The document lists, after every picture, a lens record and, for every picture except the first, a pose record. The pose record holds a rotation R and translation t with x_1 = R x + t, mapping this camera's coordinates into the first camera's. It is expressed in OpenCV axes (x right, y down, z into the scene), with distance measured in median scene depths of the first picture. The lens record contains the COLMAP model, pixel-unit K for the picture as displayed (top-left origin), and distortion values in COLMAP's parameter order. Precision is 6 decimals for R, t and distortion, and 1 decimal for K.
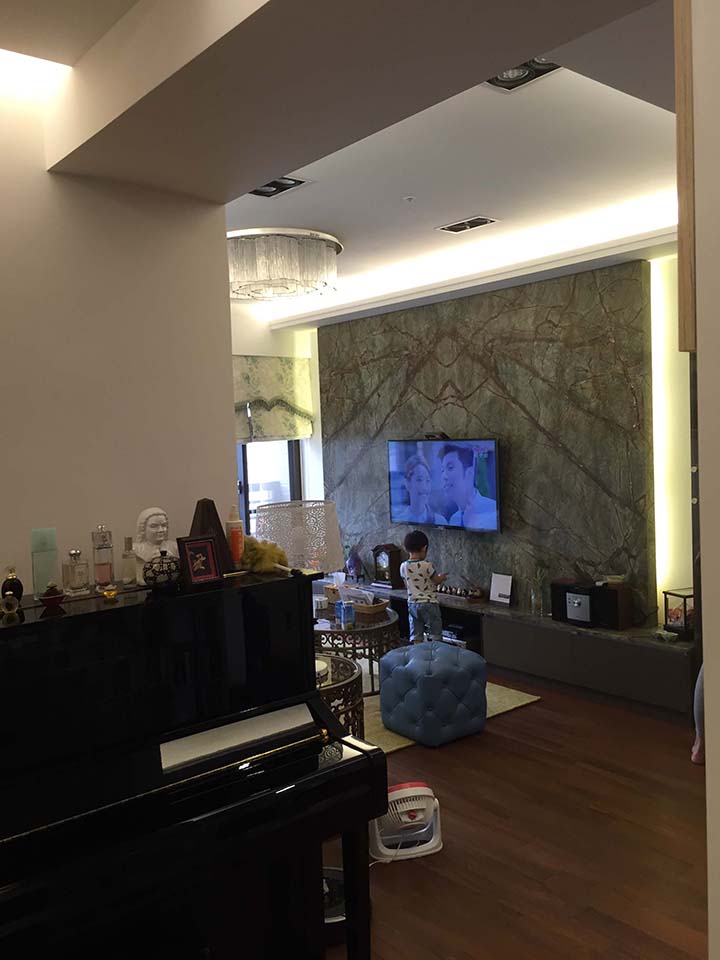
lens RADIAL K [[817.1, 0, 359.0], [0, 817.1, 478.2], [0, 0, 1]] dist [0.043935, -0.034401]
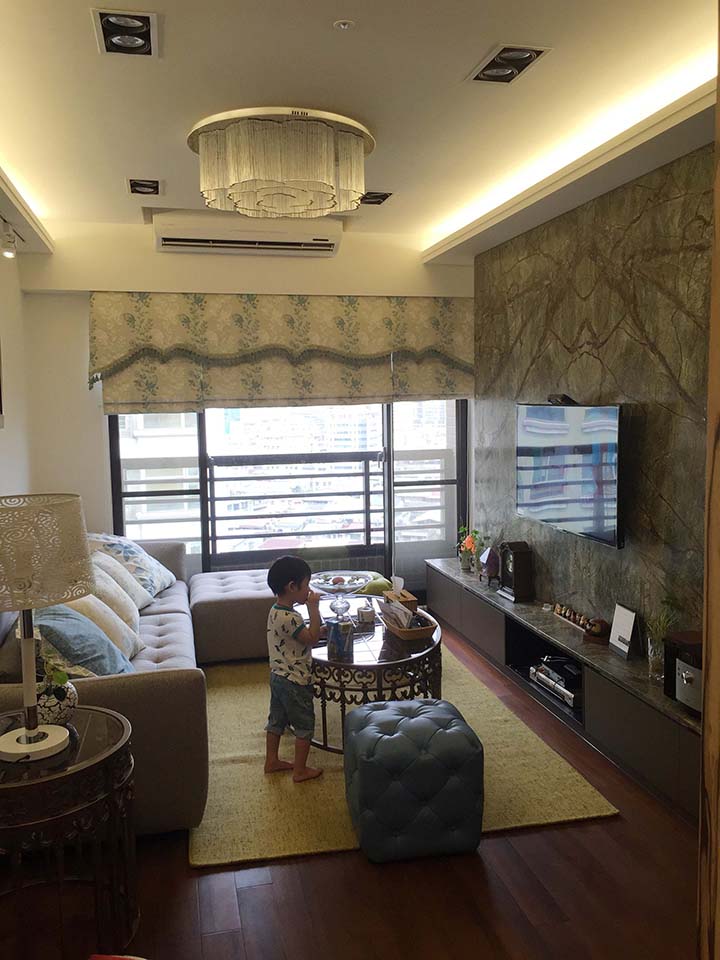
lens RADIAL K [[817.1, 0, 360.1], [0, 817.1, 482.2], [0, 0, 1]] dist [0.043935, -0.034401]
pose [[0.894788, 0.066390, -0.441529, 0.269706], [-0.039635, 0.996790, 0.069558, -0.024155], [0.444730, -0.044740, 0.894547, 0.301050]]
